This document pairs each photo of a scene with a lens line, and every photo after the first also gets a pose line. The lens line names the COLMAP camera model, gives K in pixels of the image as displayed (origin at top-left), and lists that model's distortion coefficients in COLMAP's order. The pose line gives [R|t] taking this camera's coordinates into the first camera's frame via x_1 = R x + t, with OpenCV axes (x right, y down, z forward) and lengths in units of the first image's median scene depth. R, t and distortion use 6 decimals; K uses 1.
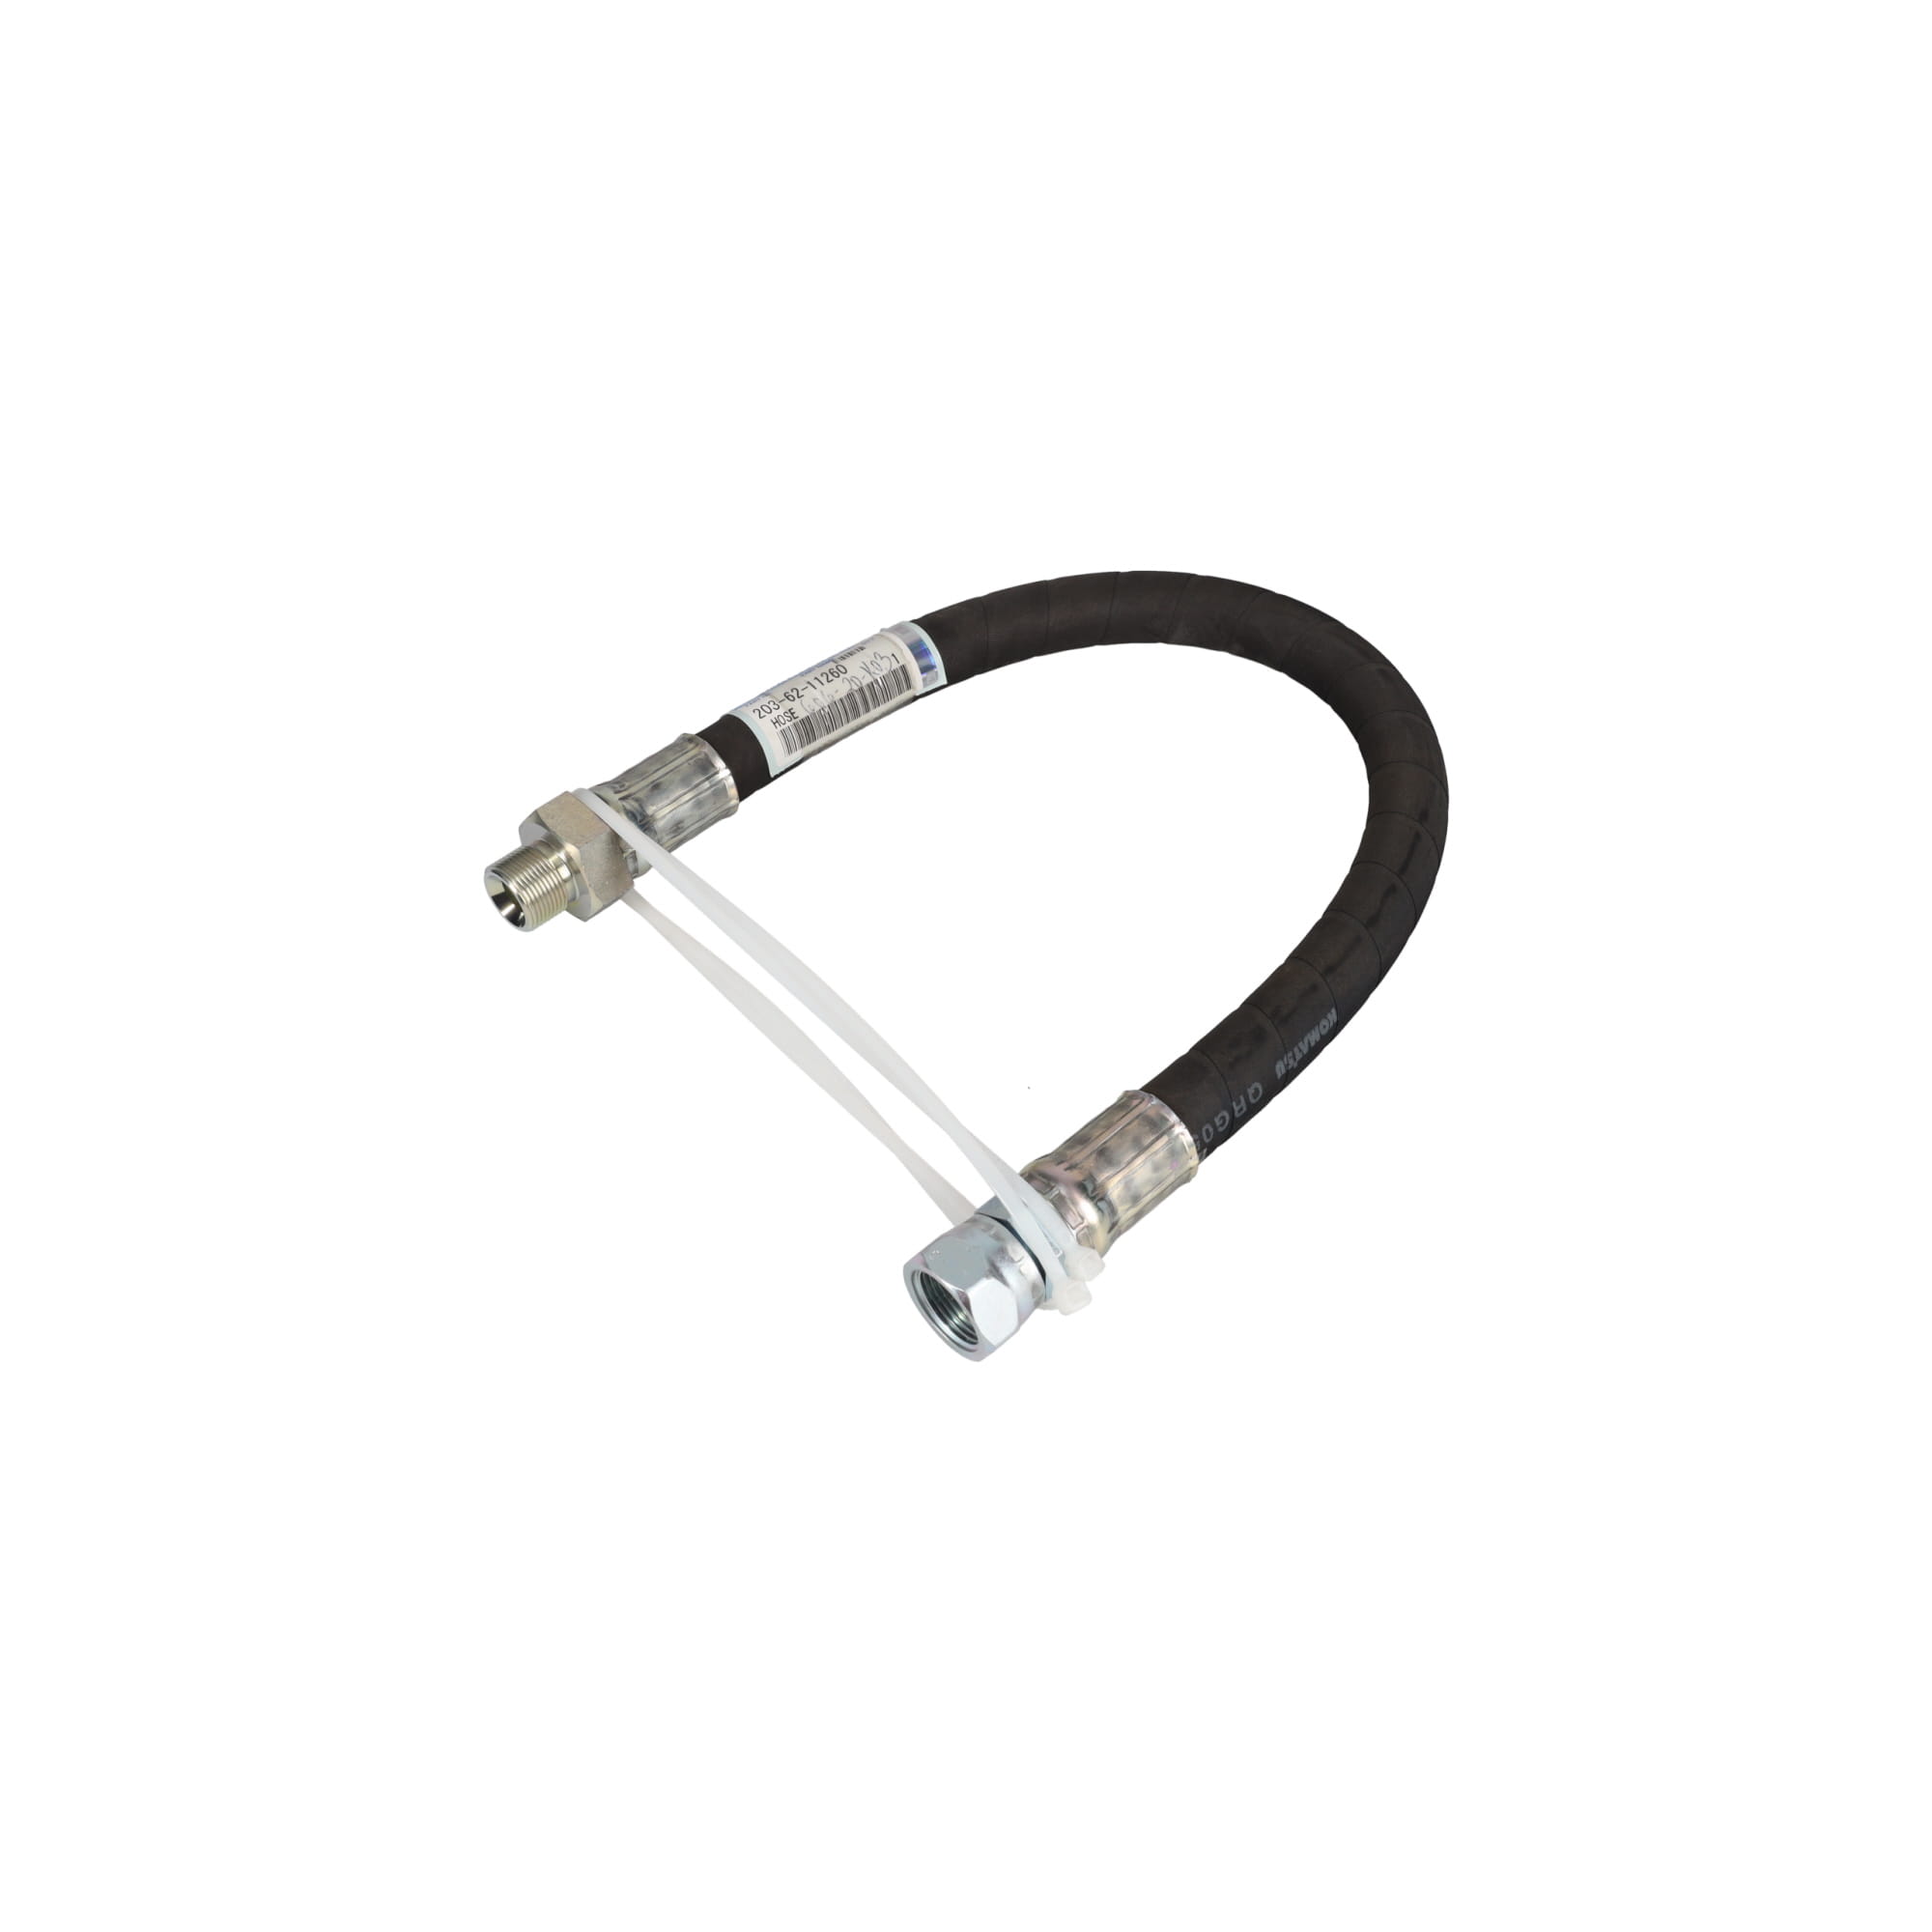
lens RADIAL K [[1833.8, 0, 966.0], [0, 1833.8, 966.0], [0, 0, 1]] dist [-0.004541, -0.000381]
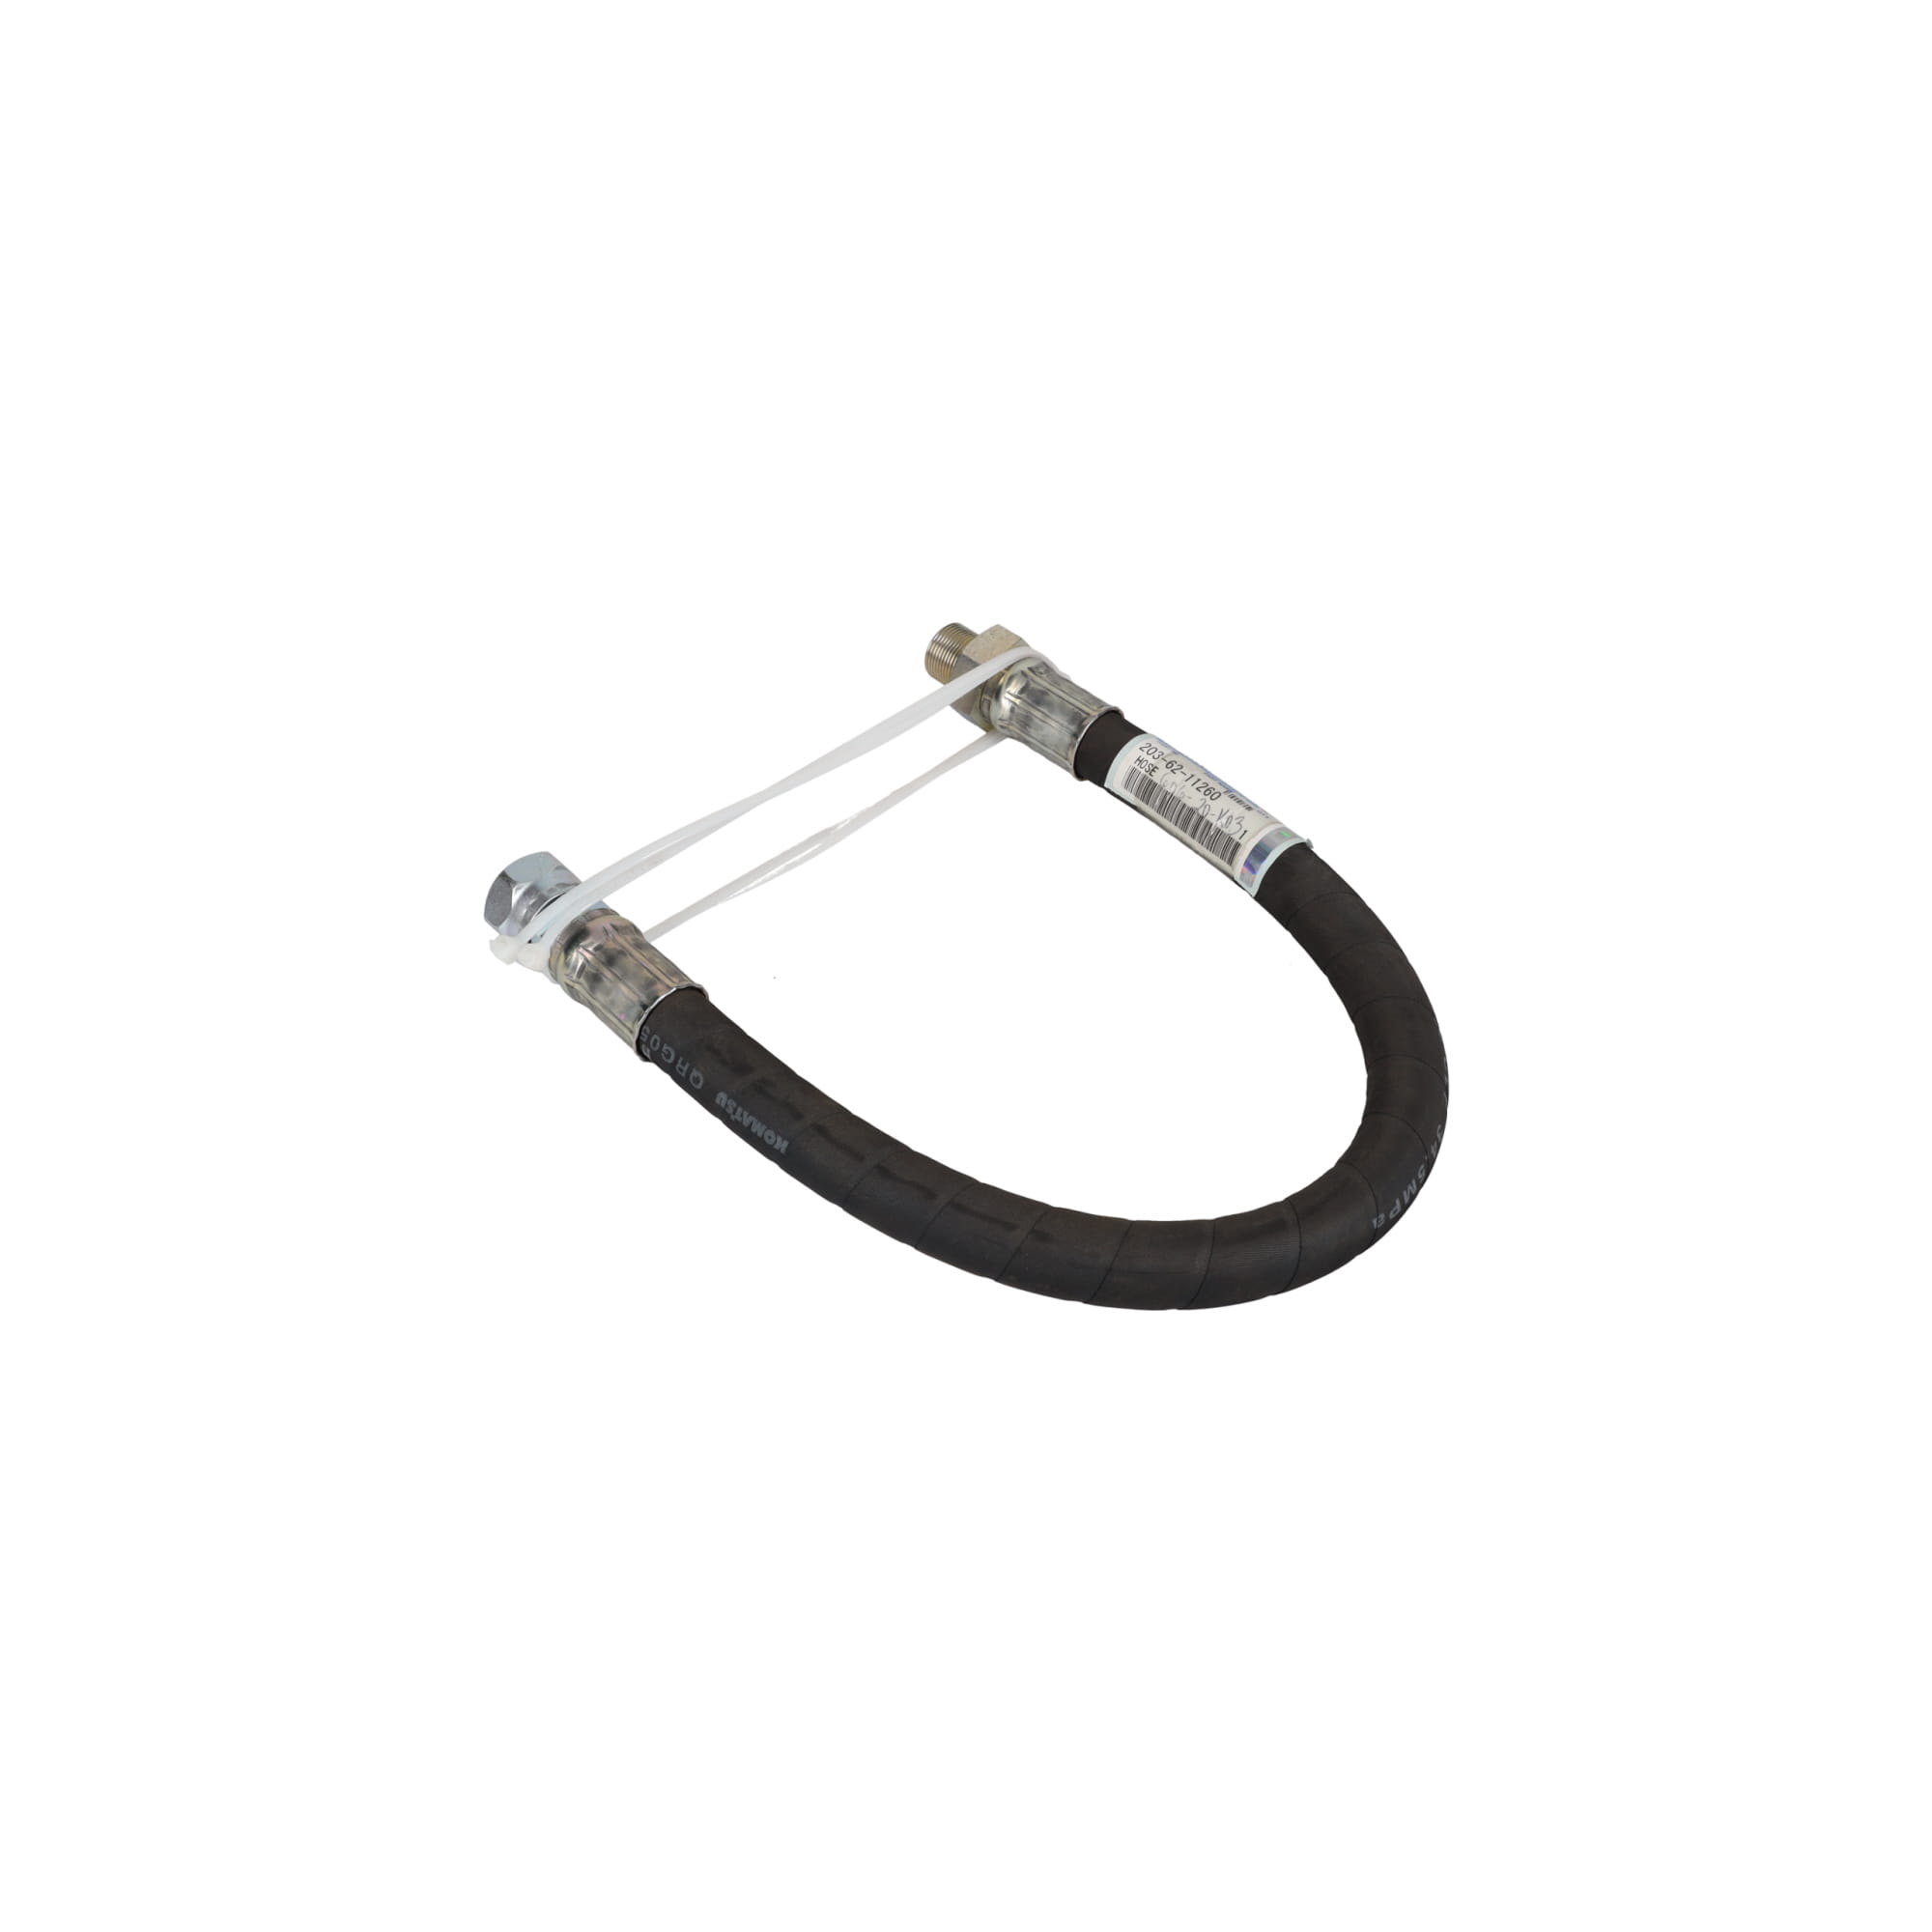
lens RADIAL K [[1833.8, 0, 966.0], [0, 1833.8, 966.0], [0, 0, 1]] dist [-0.004541, -0.000381]
pose [[0.000352, 0.728305, -0.685253, 0.740504], [-0.754990, 0.449539, 0.477394, -0.524276], [0.655736, 0.517191, 0.550021, 0.389577]]
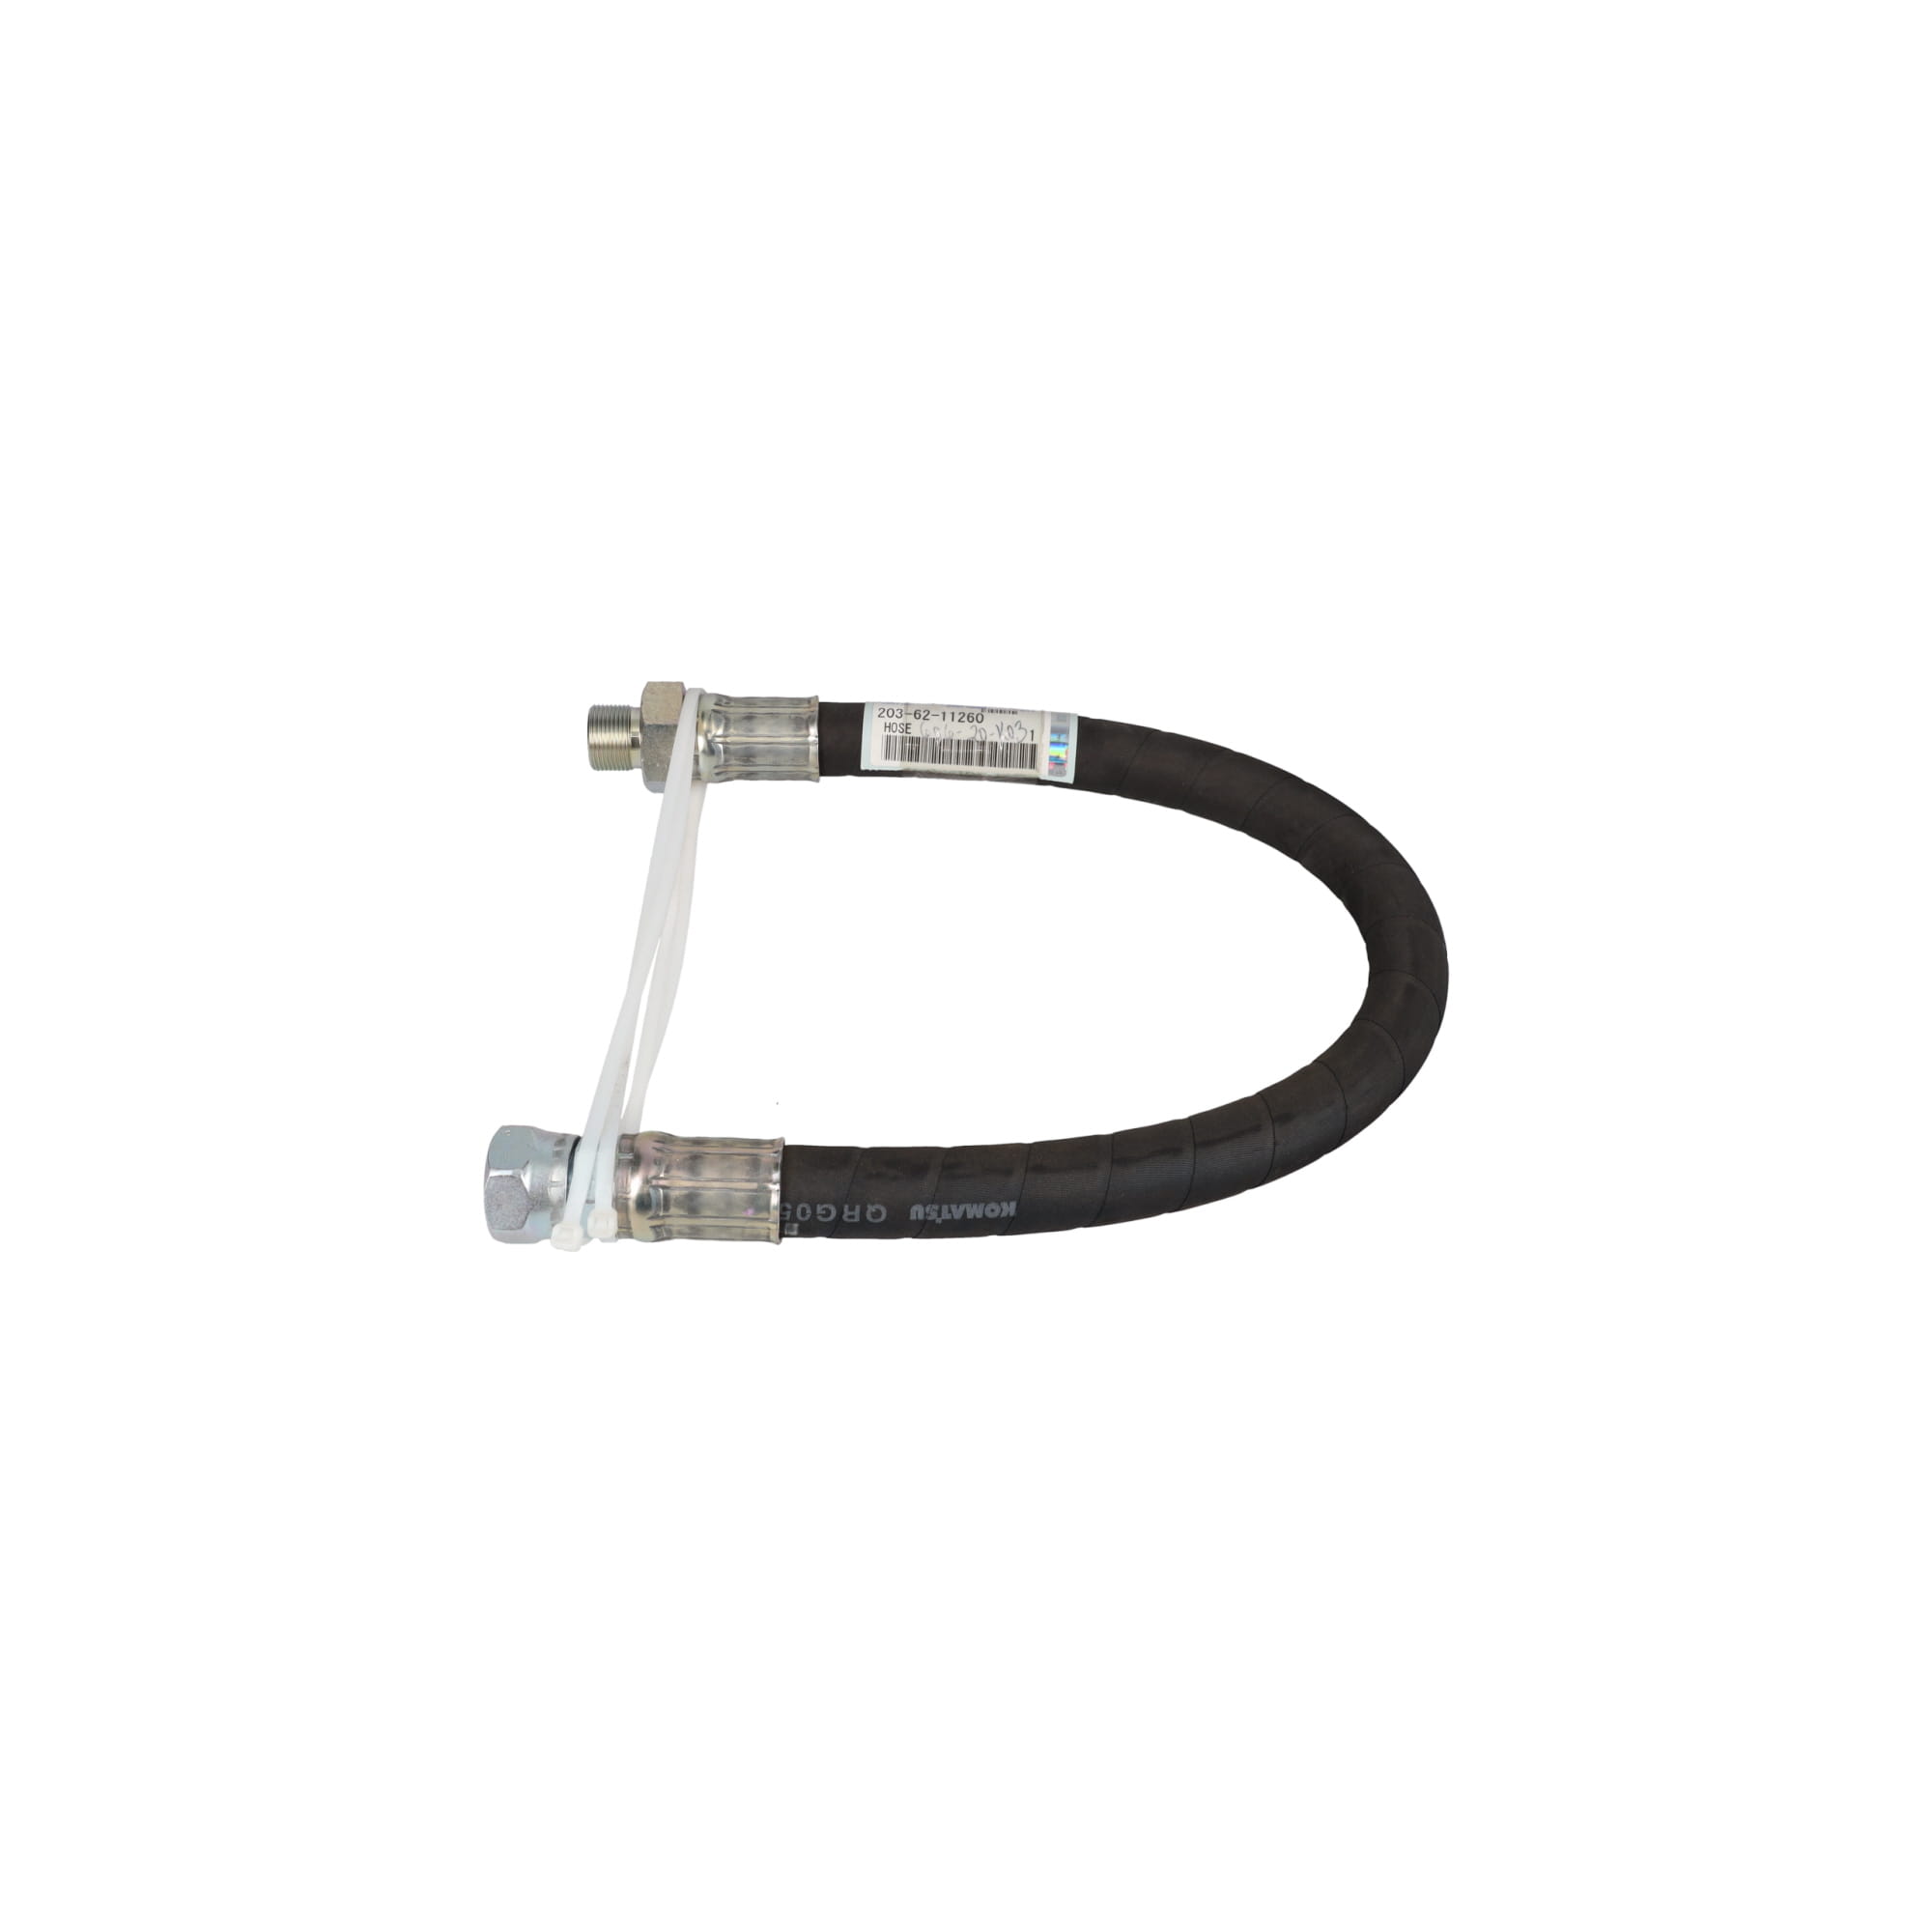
lens RADIAL K [[1833.8, 0, 966.0], [0, 1833.8, 966.0], [0, 0, 1]] dist [-0.004541, -0.000381]
pose [[0.722925, 0.511964, -0.463975, 0.500382], [-0.535959, 0.839320, 0.091047, -0.137516], [0.436036, 0.182851, 0.881157, 0.097484]]
